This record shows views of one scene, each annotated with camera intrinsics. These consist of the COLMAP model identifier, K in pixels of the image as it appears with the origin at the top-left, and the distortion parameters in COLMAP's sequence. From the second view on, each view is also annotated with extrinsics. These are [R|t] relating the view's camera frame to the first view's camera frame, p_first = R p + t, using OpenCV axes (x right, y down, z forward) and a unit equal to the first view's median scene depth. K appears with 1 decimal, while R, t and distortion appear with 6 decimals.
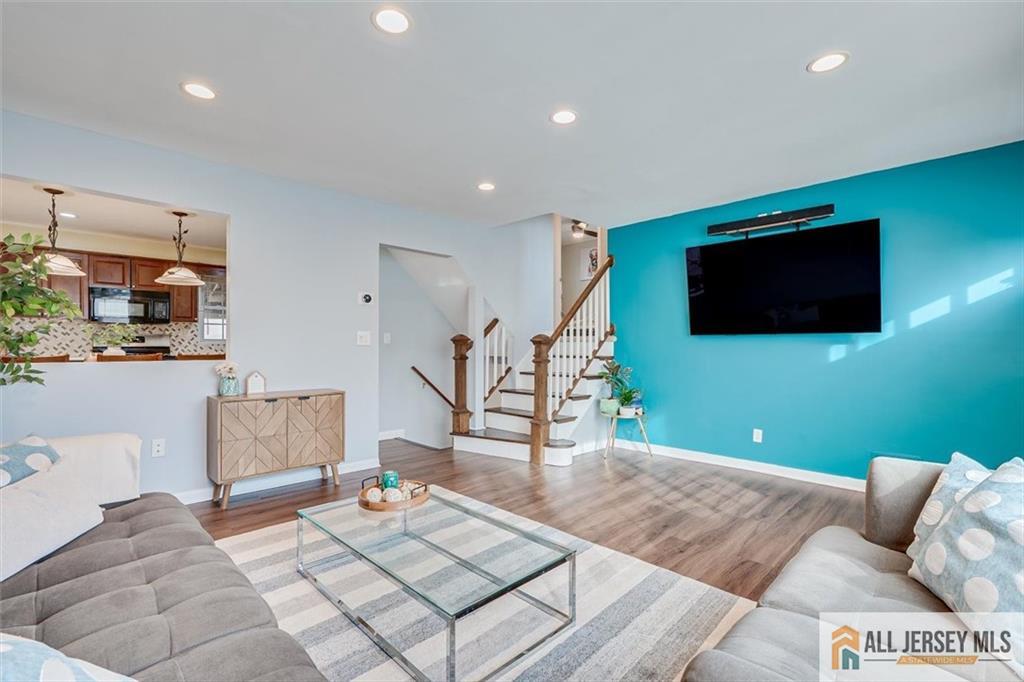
lens RADIAL K [[452.4, 0, 517.3], [0, 452.4, 347.6], [0, 0, 1]] dist [-0.002083, -0.000992]
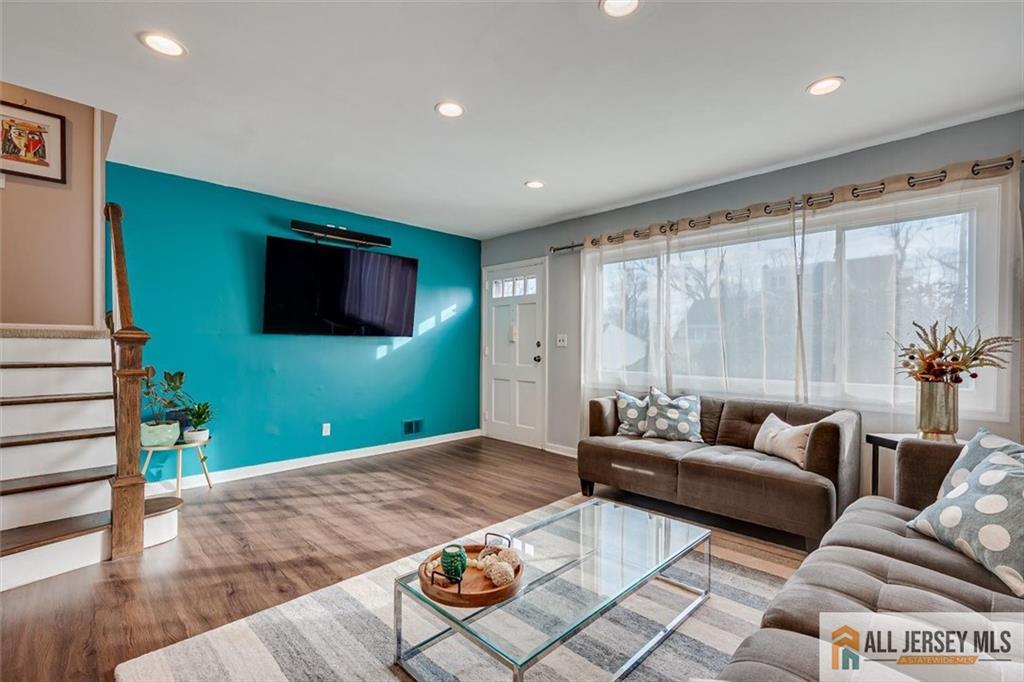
lens RADIAL K [[452.4, 0, 517.3], [0, 452.4, 347.6], [0, 0, 1]] dist [-0.002083, -0.000992]
pose [[0.006971, -0.004781, 0.999964, -0.617875], [-0.001406, 0.999988, 0.004791, -0.007076], [-0.999975, -0.001439, 0.006964, 0.615282]]
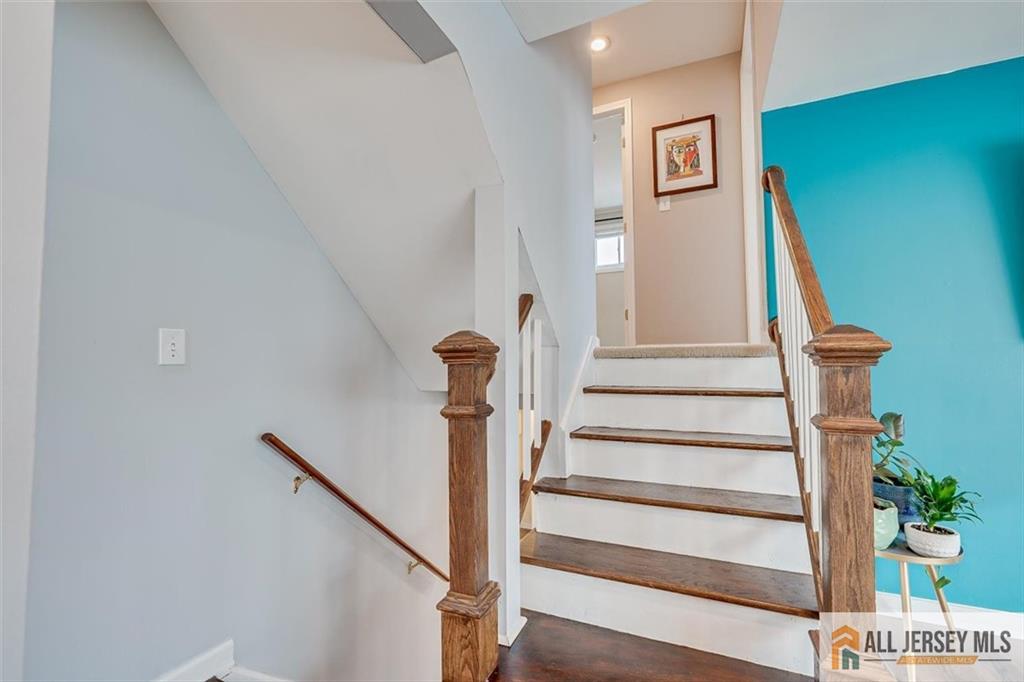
lens RADIAL K [[452.4, 0, 517.3], [0, 452.4, 347.6], [0, 0, 1]] dist [-0.002083, -0.000992]
pose [[0.933937, 0.005802, 0.357390, -0.279172], [0.010544, 0.998986, -0.043771, -0.007314], [-0.357282, 0.044648, 0.932929, 0.979838]]
